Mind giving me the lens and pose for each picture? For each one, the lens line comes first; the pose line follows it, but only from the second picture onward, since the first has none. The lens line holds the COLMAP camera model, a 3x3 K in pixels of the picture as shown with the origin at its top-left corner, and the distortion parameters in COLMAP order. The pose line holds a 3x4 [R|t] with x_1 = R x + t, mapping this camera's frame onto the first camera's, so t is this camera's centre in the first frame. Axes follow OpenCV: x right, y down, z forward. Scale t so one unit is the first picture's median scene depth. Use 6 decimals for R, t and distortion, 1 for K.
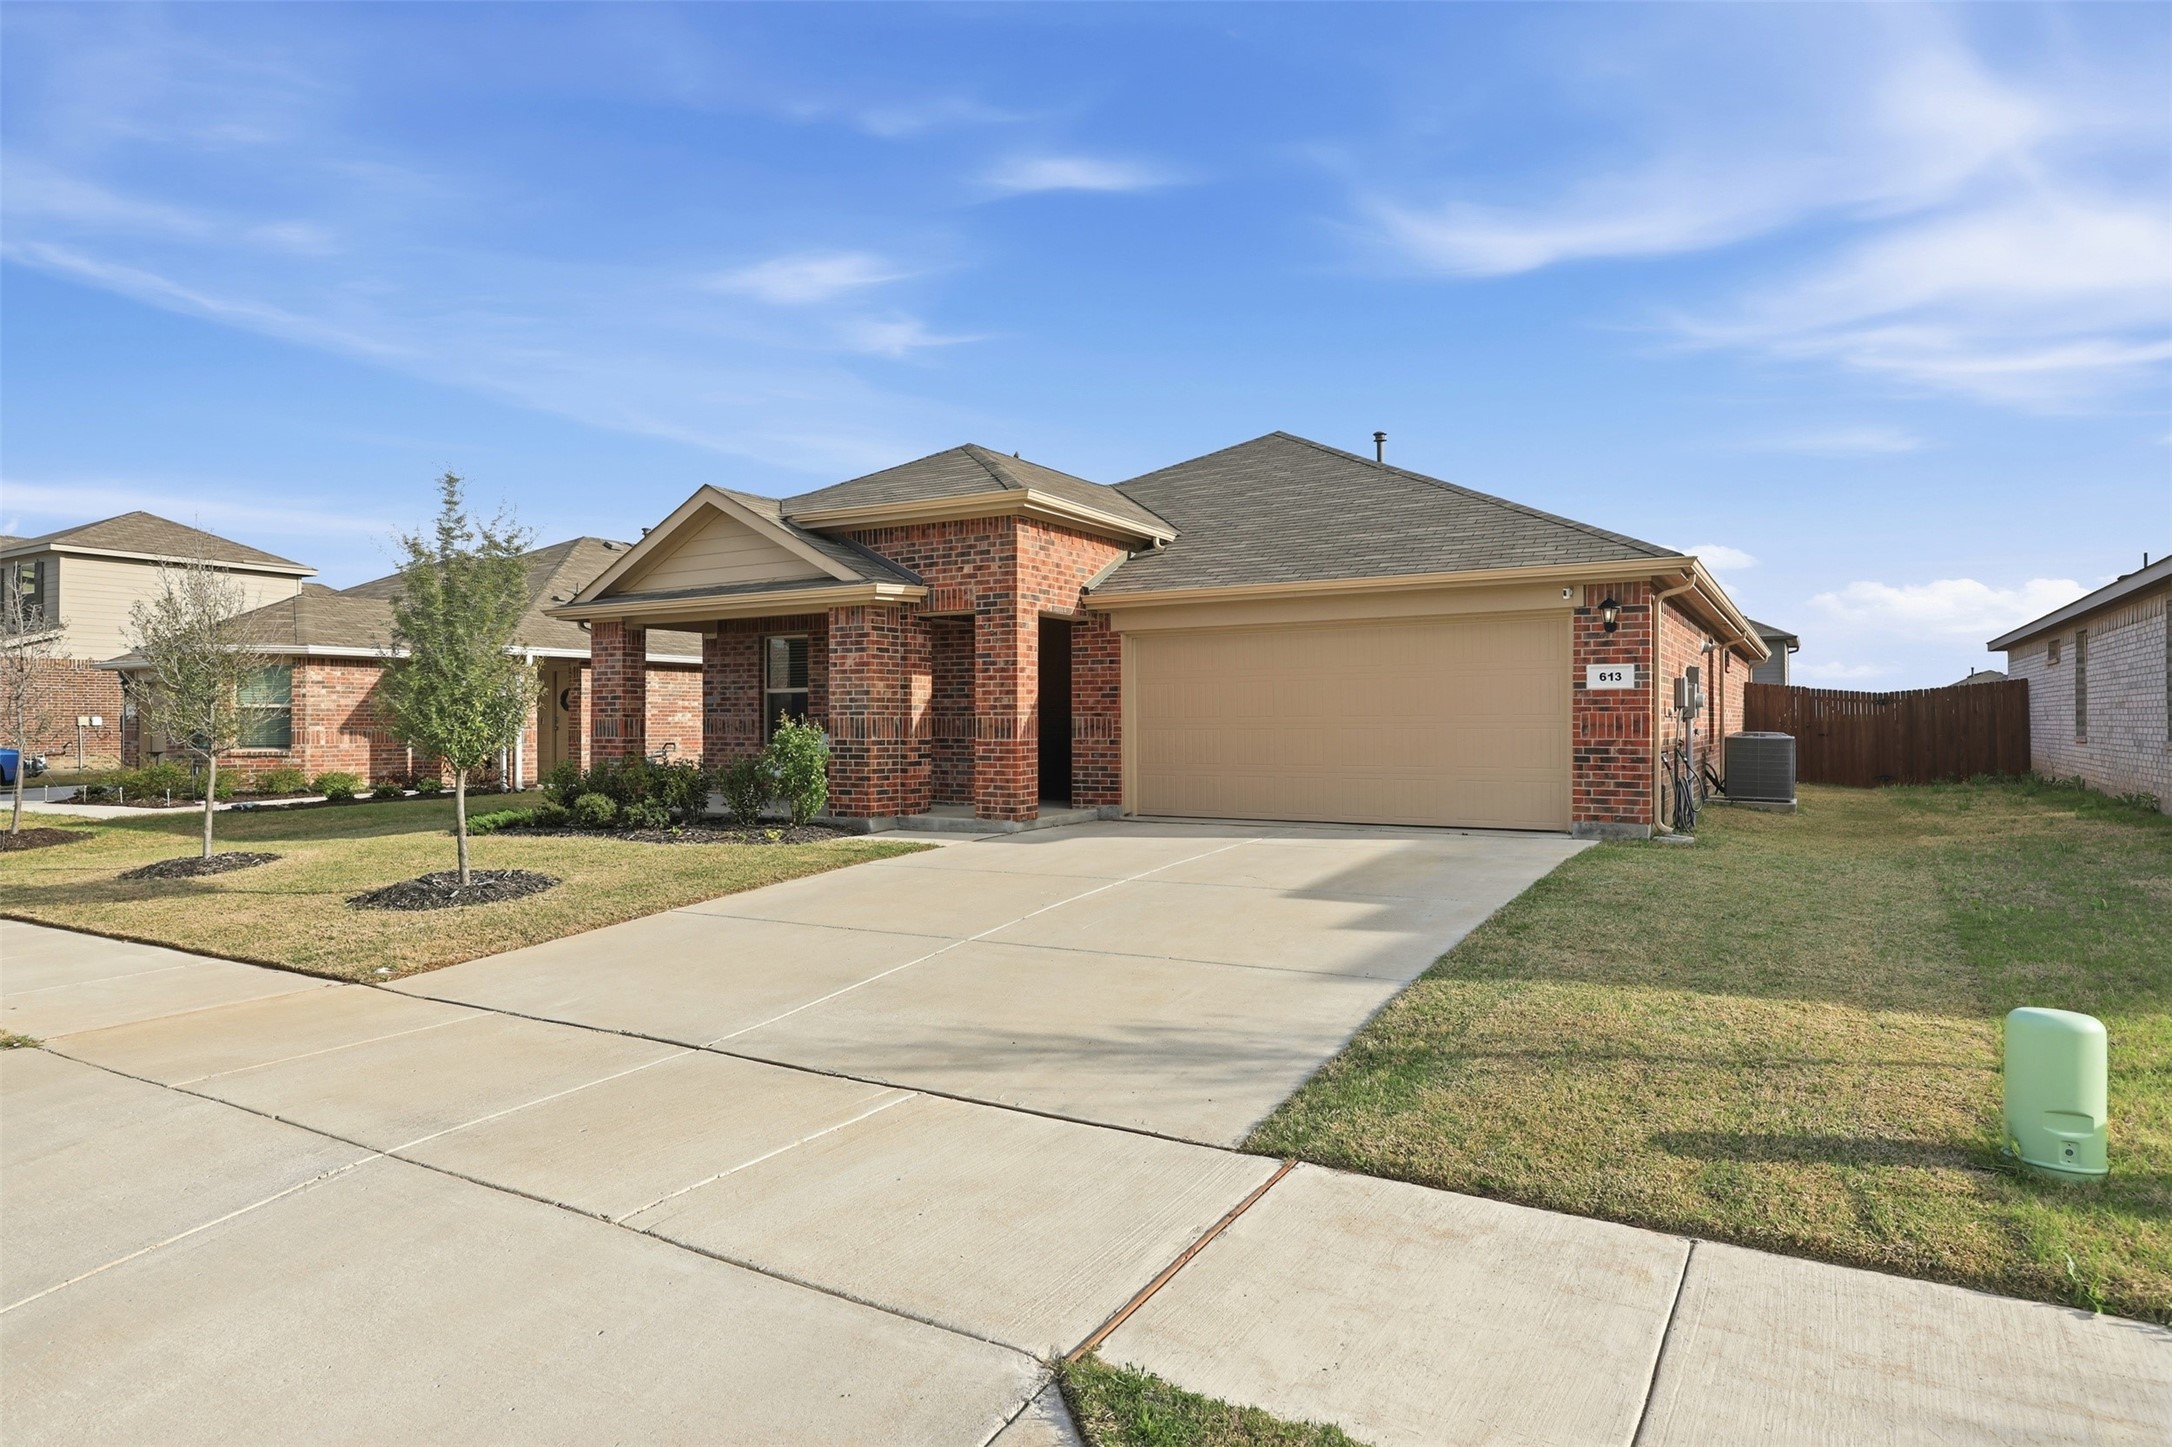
lens RADIAL K [[1236.3, 0, 1082.1], [0, 1236.3, 706.0], [0, 0, 1]] dist [0.000544, 0.000486]
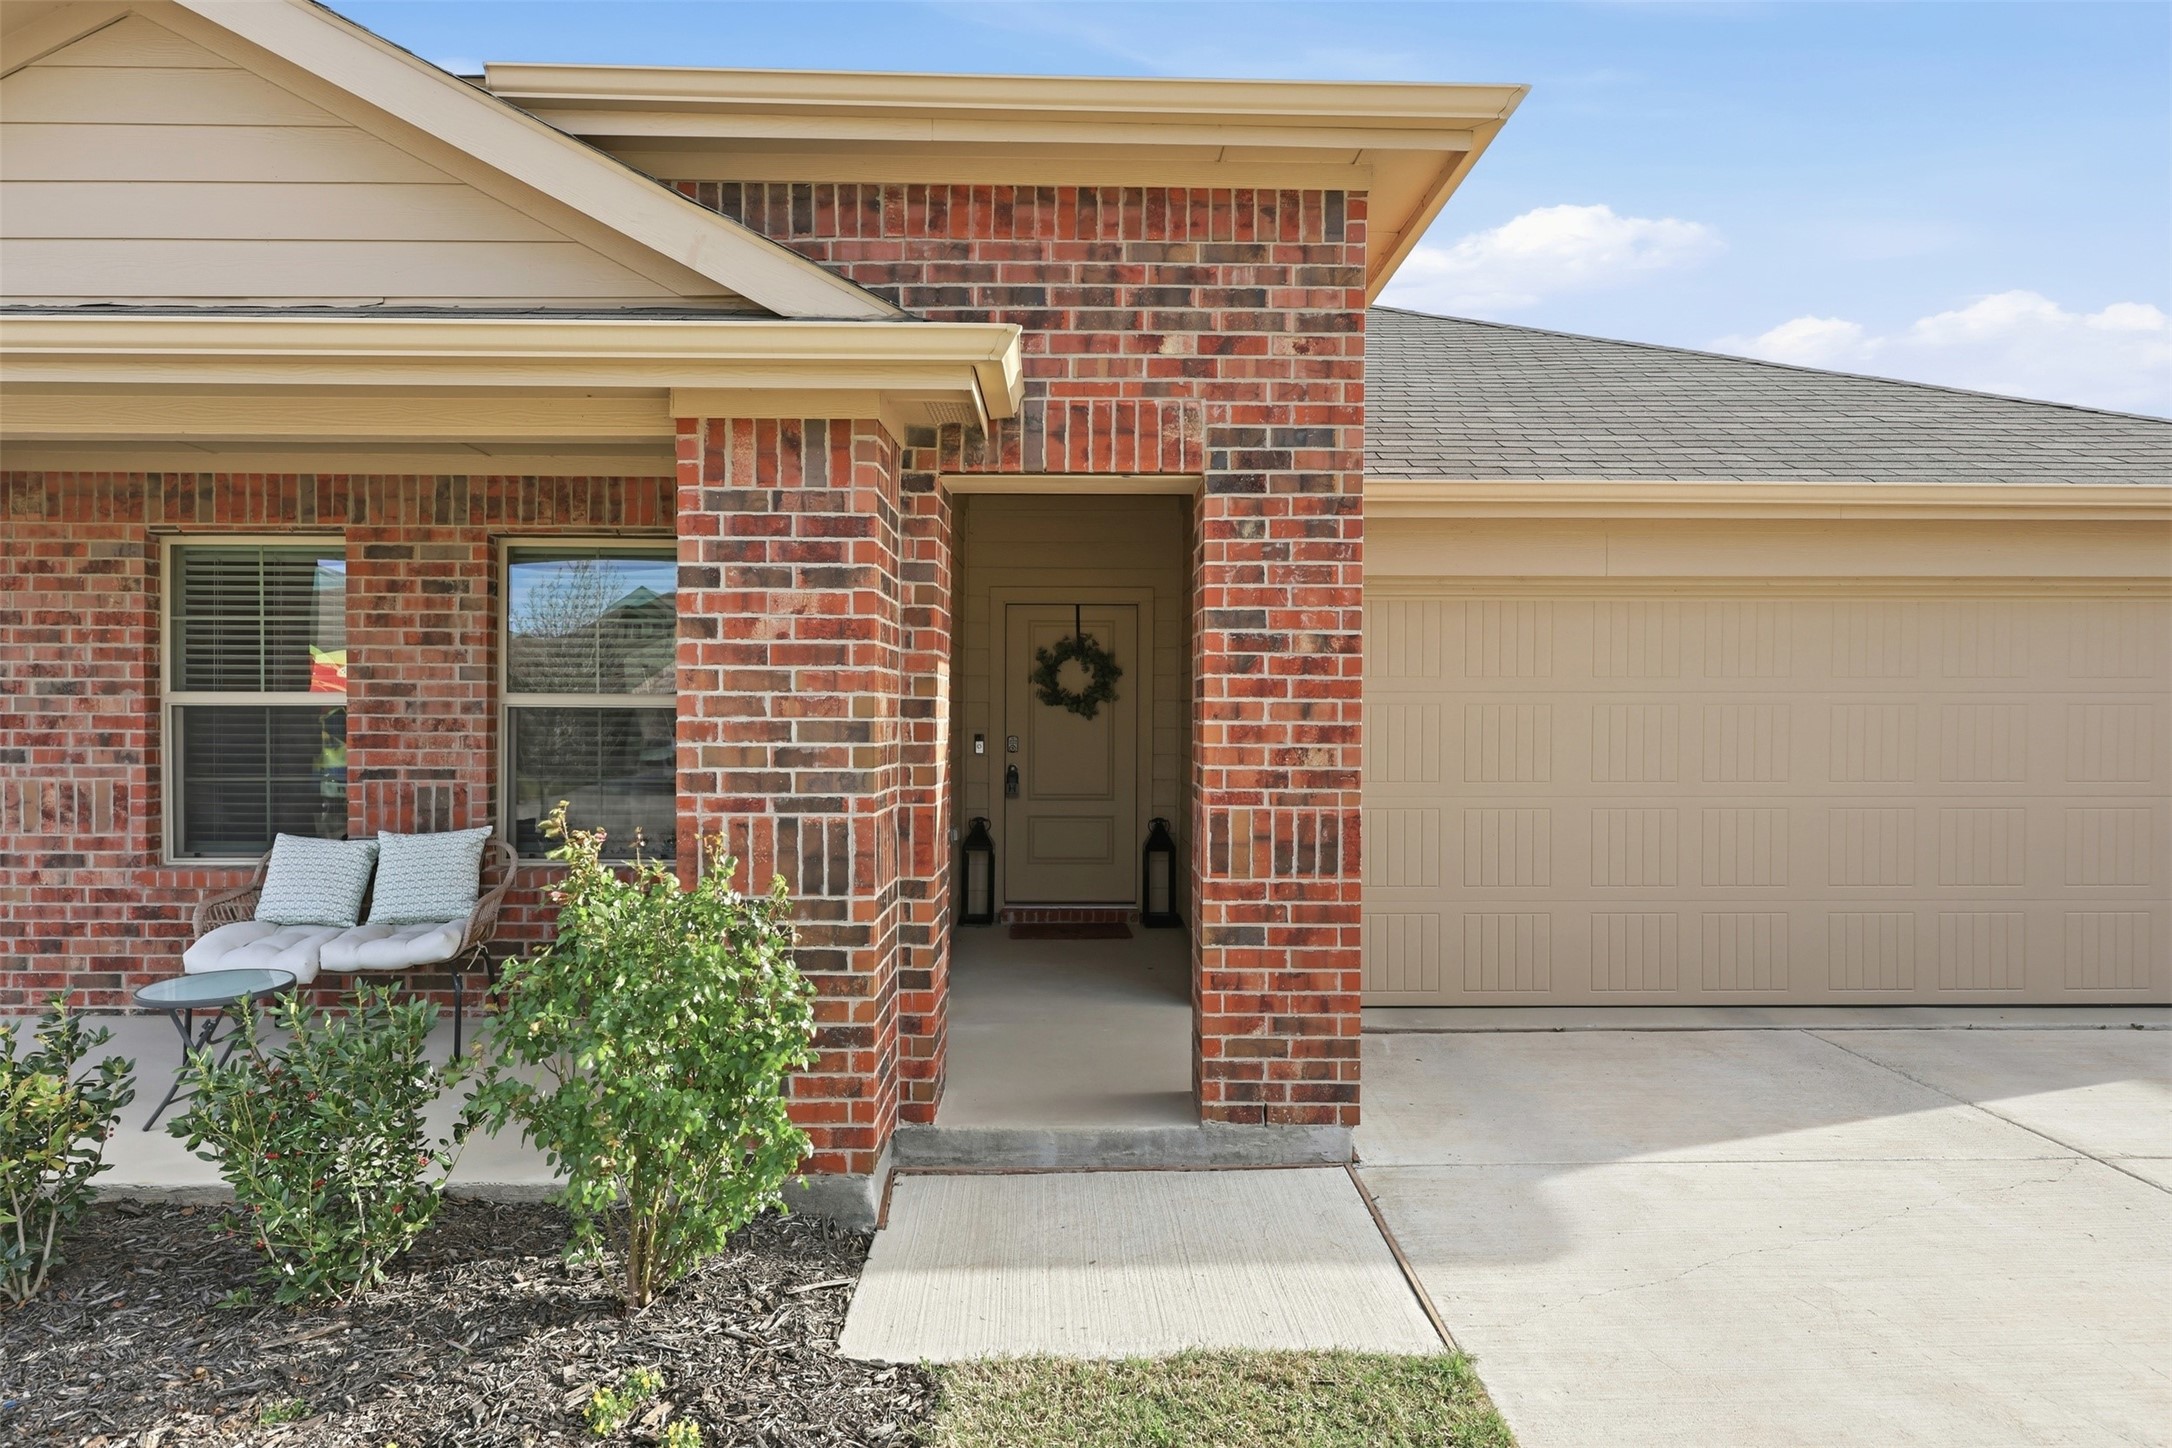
lens RADIAL K [[1239.8, 0, 1086.0], [0, 1239.8, 724.0], [0, 0, 1]] dist [-0.001110, -0.000467]
pose [[0.848882, 0.001975, 0.528579, -0.280847], [-0.012853, 0.999774, 0.016906, -0.018100], [-0.528427, -0.021146, 0.848716, 0.737344]]
